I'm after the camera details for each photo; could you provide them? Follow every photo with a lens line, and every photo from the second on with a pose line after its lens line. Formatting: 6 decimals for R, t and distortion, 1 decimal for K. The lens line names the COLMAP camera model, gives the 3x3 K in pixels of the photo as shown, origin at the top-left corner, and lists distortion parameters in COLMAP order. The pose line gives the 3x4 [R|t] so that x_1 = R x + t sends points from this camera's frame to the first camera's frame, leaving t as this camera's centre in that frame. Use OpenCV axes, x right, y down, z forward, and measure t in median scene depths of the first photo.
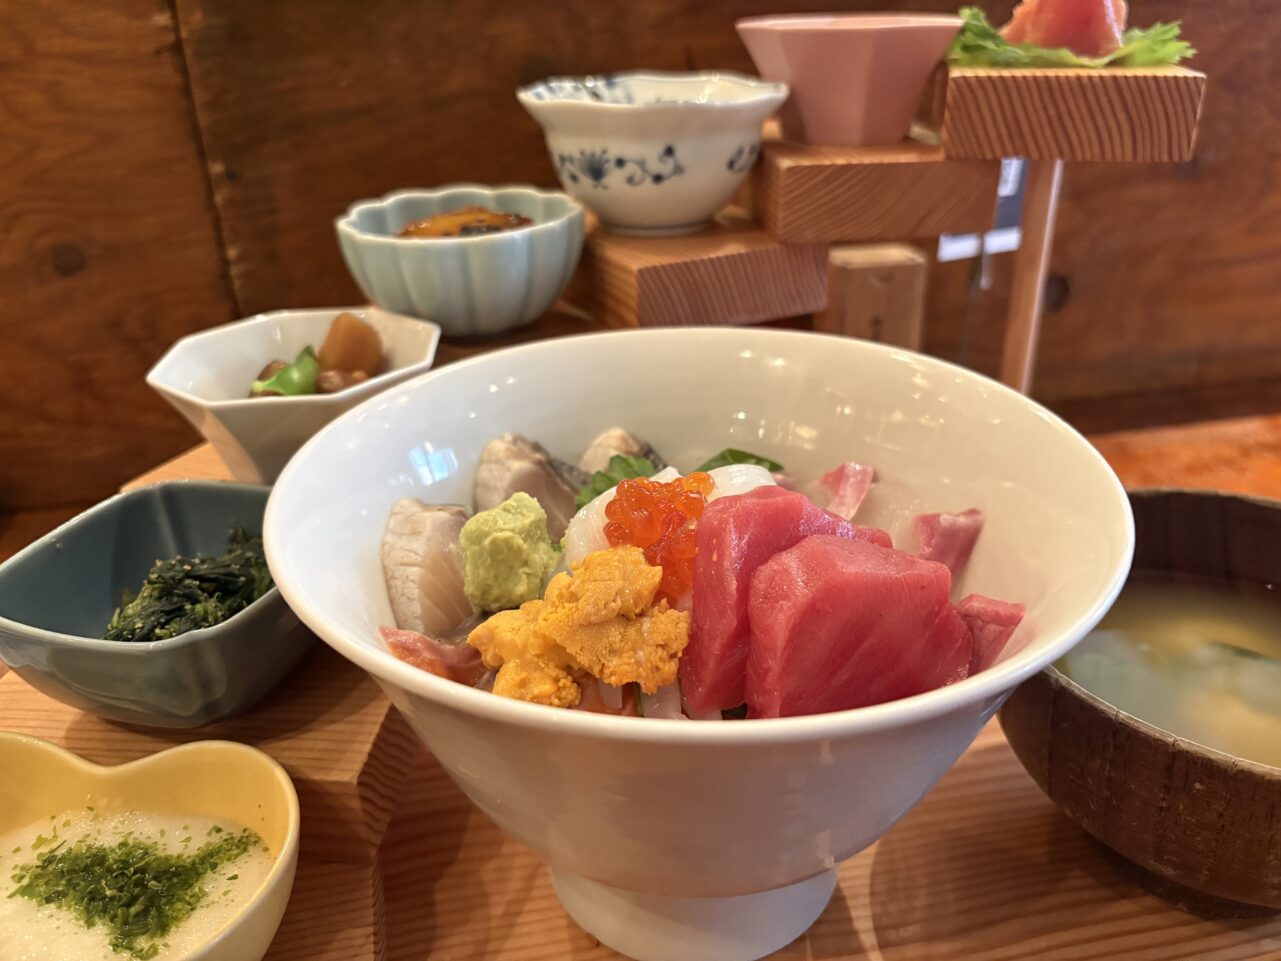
lens RADIAL K [[980.0, 0, 641.1], [0, 980.0, 491.4], [0, 0, 1]] dist [0.010342, -0.003914]
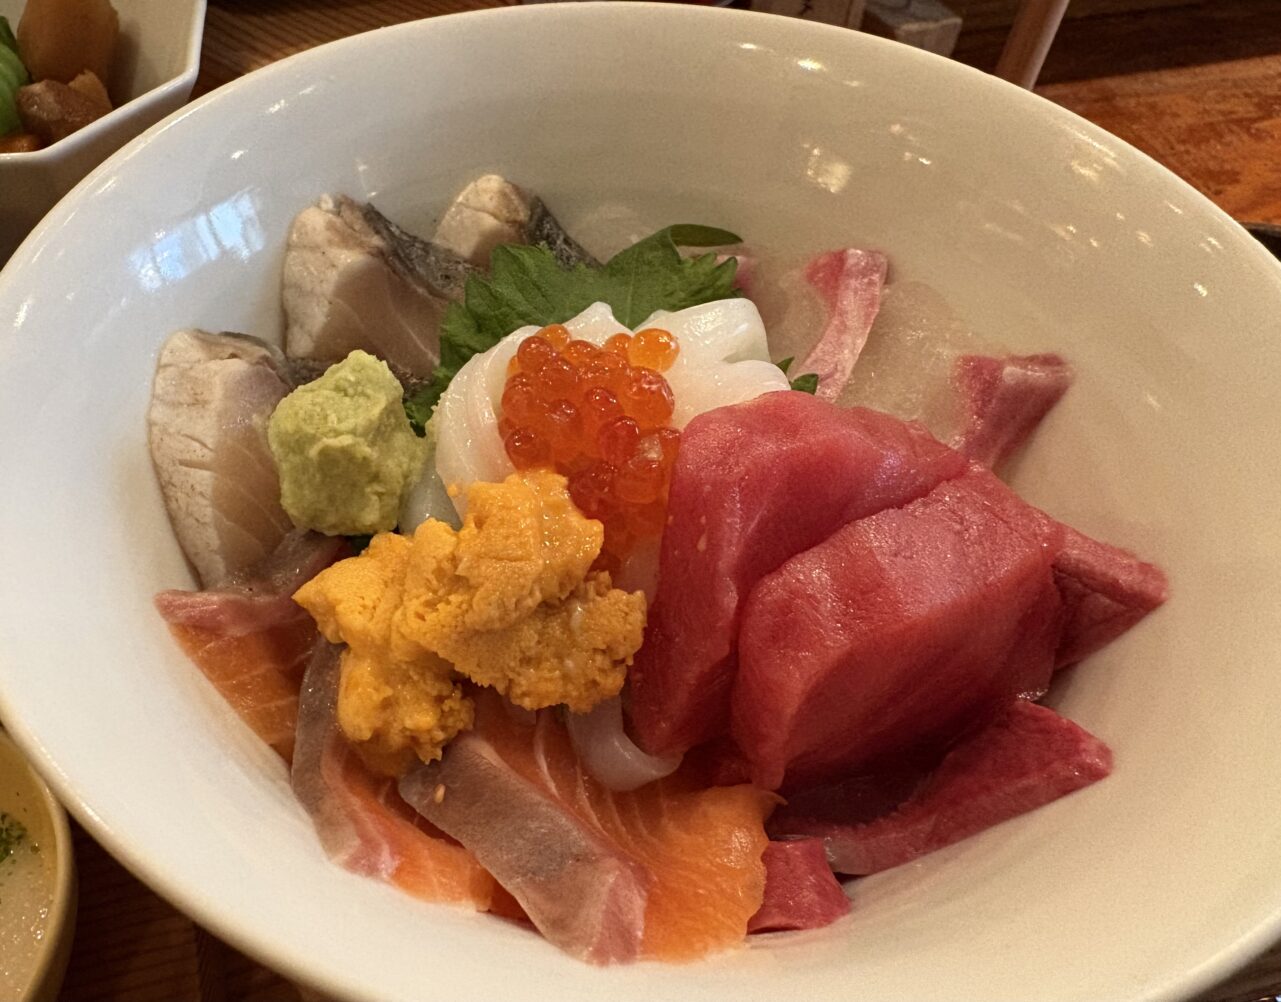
lens RADIAL K [[1023.7, 0, 476.8], [0, 1023.7, 475.1], [0, 0, 1]] dist [-0.000450, 0.004332]
pose [[0.999766, -0.005402, 0.020954, -0.063968], [-0.002856, 0.926929, 0.375226, -0.172346], [-0.021450, -0.375198, 0.926697, 0.368842]]
